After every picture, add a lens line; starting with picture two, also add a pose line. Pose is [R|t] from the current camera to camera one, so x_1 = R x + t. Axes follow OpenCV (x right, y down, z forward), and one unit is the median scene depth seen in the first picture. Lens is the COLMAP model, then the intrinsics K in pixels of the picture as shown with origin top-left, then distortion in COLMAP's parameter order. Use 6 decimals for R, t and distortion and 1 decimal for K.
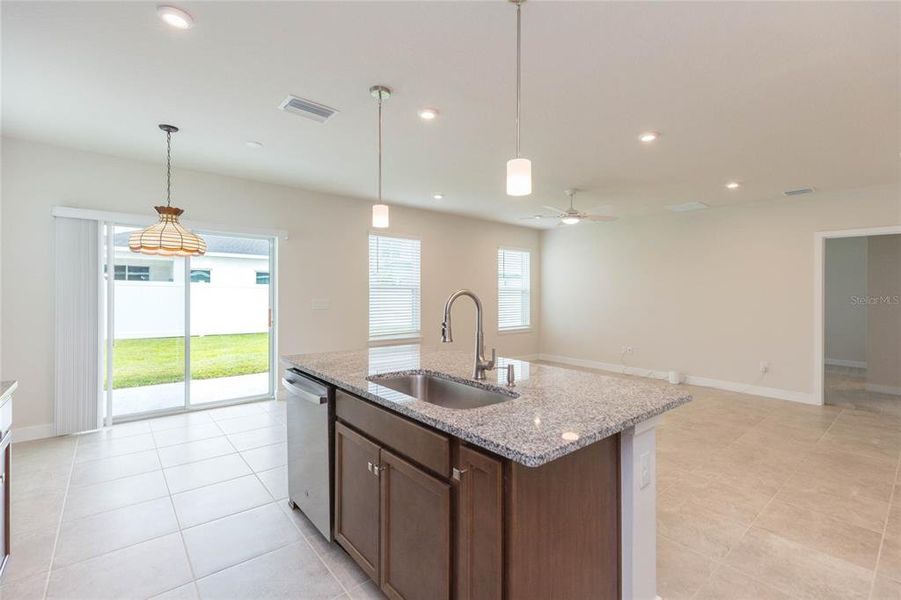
lens RADIAL K [[410.2, 0, 451.9], [0, 410.2, 286.2], [0, 0, 1]] dist [0.001983, -0.000001]
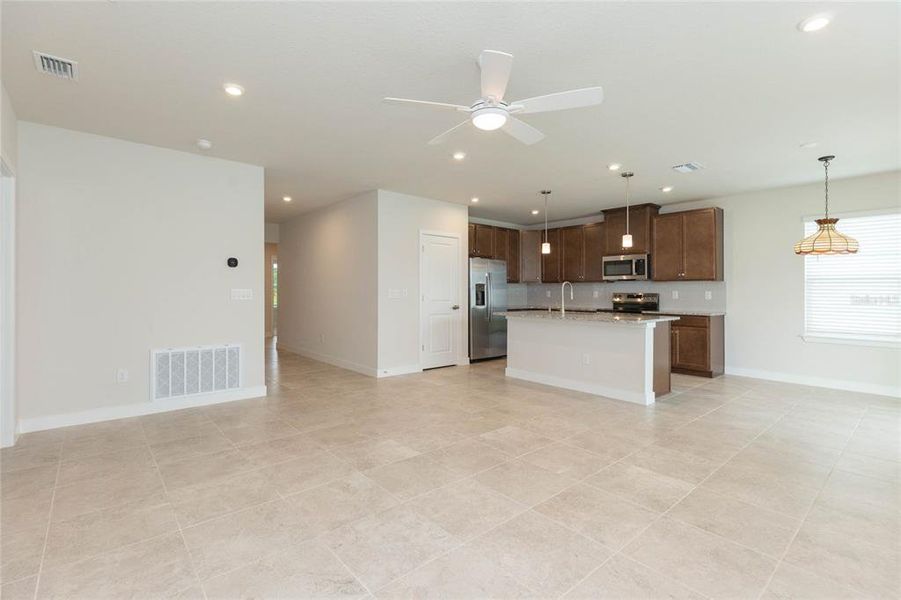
lens RADIAL K [[411.7, 0, 445.6], [0, 411.7, 294.5], [0, 0, 1]] dist [0.001014, 0.000132]
pose [[-0.999894, -0.014534, -0.000231, 0.305979], [-0.014532, 0.999869, -0.007081, 0.047313], [0.000334, -0.007076, -0.999975, 1.324578]]
